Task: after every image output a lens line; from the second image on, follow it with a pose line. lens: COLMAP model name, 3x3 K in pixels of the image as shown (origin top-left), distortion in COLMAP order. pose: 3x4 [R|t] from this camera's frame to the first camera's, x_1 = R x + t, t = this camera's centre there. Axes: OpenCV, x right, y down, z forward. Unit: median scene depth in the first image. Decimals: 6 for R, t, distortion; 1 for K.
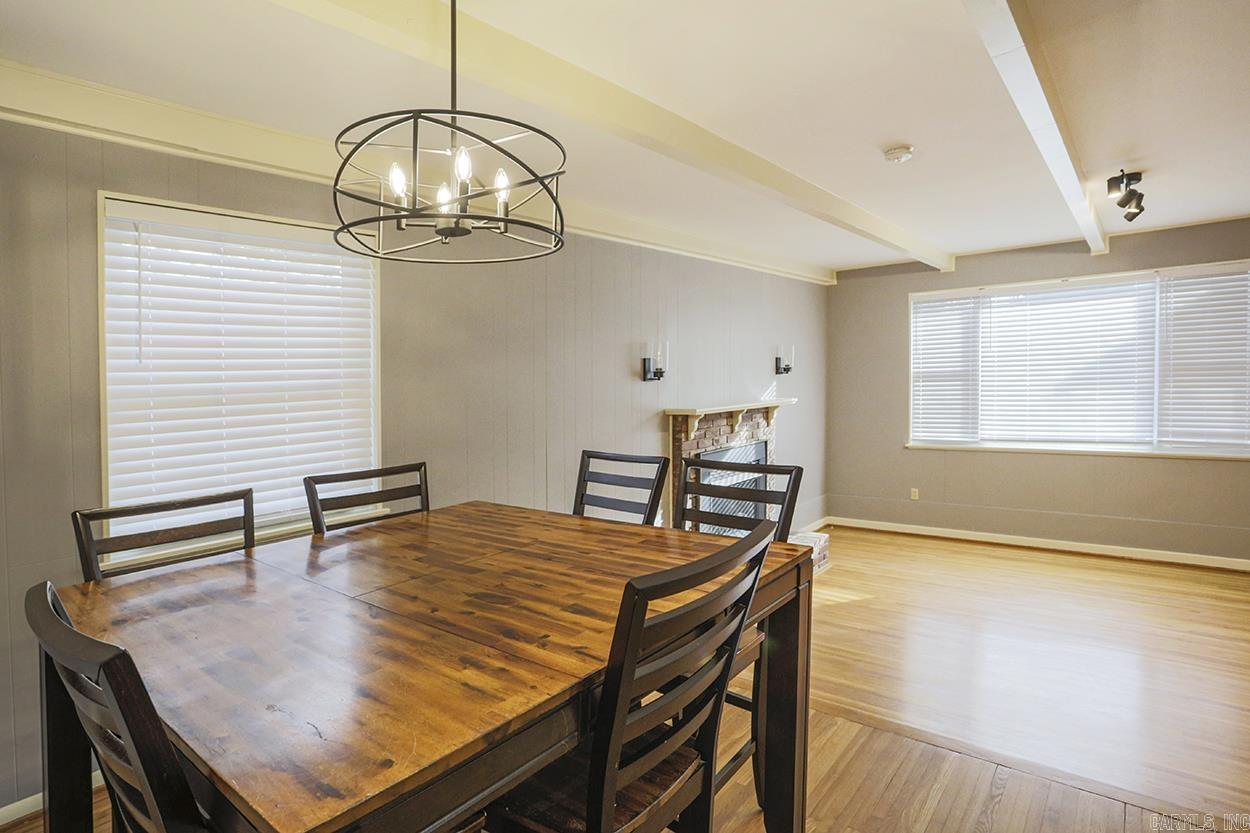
lens RADIAL K [[656.1, 0, 615.4], [0, 656.1, 381.6], [0, 0, 1]] dist [-0.069411, 0.030027]
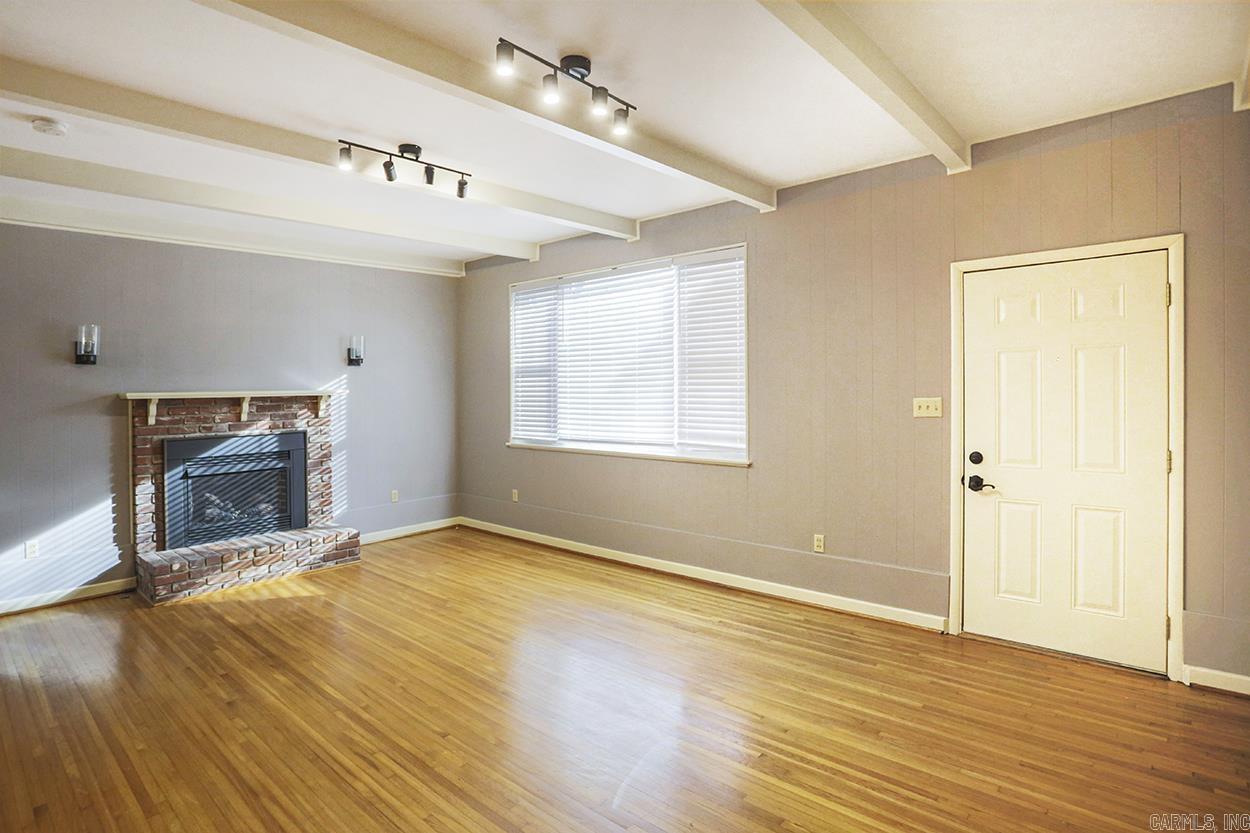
lens RADIAL K [[656.1, 0, 615.4], [0, 656.1, 381.6], [0, 0, 1]] dist [-0.069411, 0.030027]
pose [[0.999237, 0.021624, -0.032515, 0.692301], [-0.021997, 0.999696, -0.011165, 0.015147], [0.032264, 0.011872, 0.999409, 0.044164]]
